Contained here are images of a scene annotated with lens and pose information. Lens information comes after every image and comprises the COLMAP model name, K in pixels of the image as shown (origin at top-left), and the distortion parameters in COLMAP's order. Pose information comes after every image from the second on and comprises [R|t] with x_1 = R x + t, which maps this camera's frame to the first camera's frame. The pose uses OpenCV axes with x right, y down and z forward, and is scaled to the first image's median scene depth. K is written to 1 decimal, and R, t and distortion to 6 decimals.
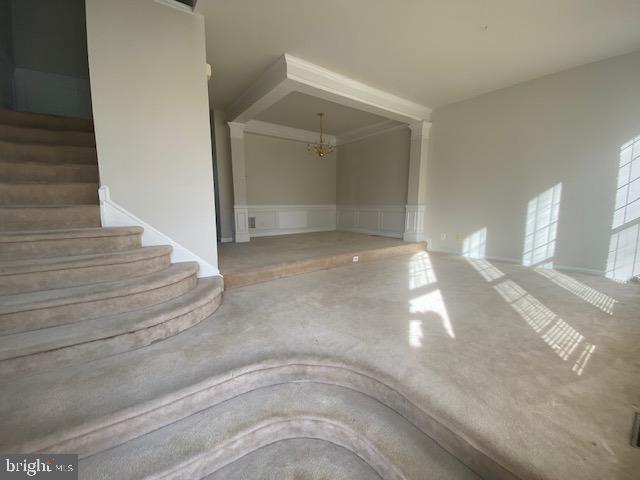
lens RADIAL K [[263.0, 0, 319.1], [0, 263.0, 238.8], [0, 0, 1]] dist [0.000572, -0.000560]
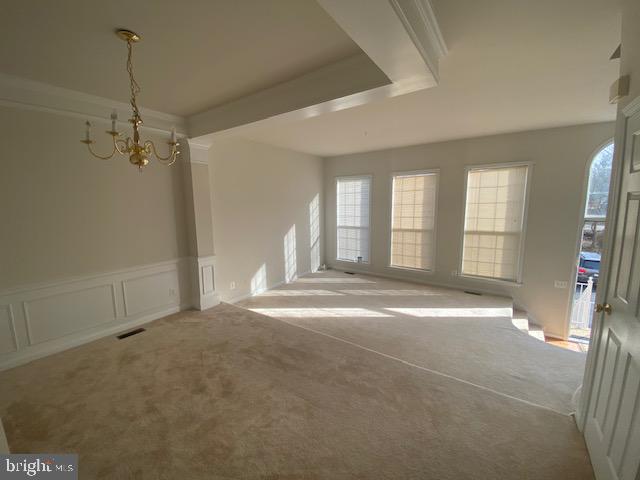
lens RADIAL K [[263.0, 0, 319.2], [0, 263.0, 237.8], [0, 0, 1]] dist [0.000572, -0.000560]
pose [[-0.313082, -0.133245, 0.940333, -0.553502], [0.137269, 0.973364, 0.183629, -0.371268], [-0.939754, 0.186569, -0.286453, 1.237561]]
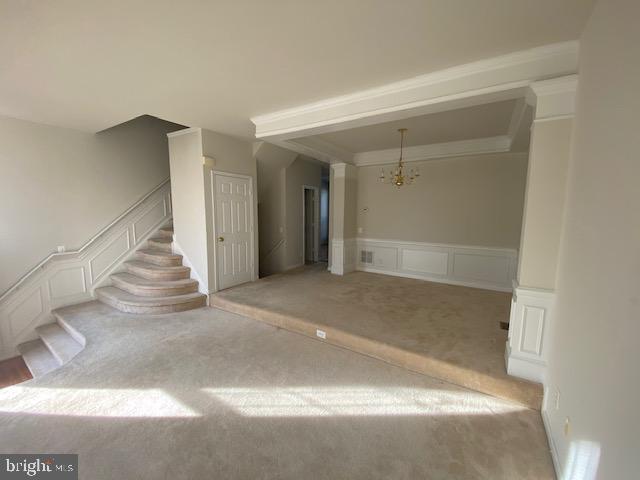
lens RADIAL K [[263.0, 0, 319.2], [0, 263.0, 238.3], [0, 0, 1]] dist [0.000572, -0.000560]
pose [[0.362012, 0.117545, -0.924733, 0.842005], [-0.136644, 0.987993, 0.072093, -0.261120], [0.922104, 0.100261, 0.373728, 0.720705]]
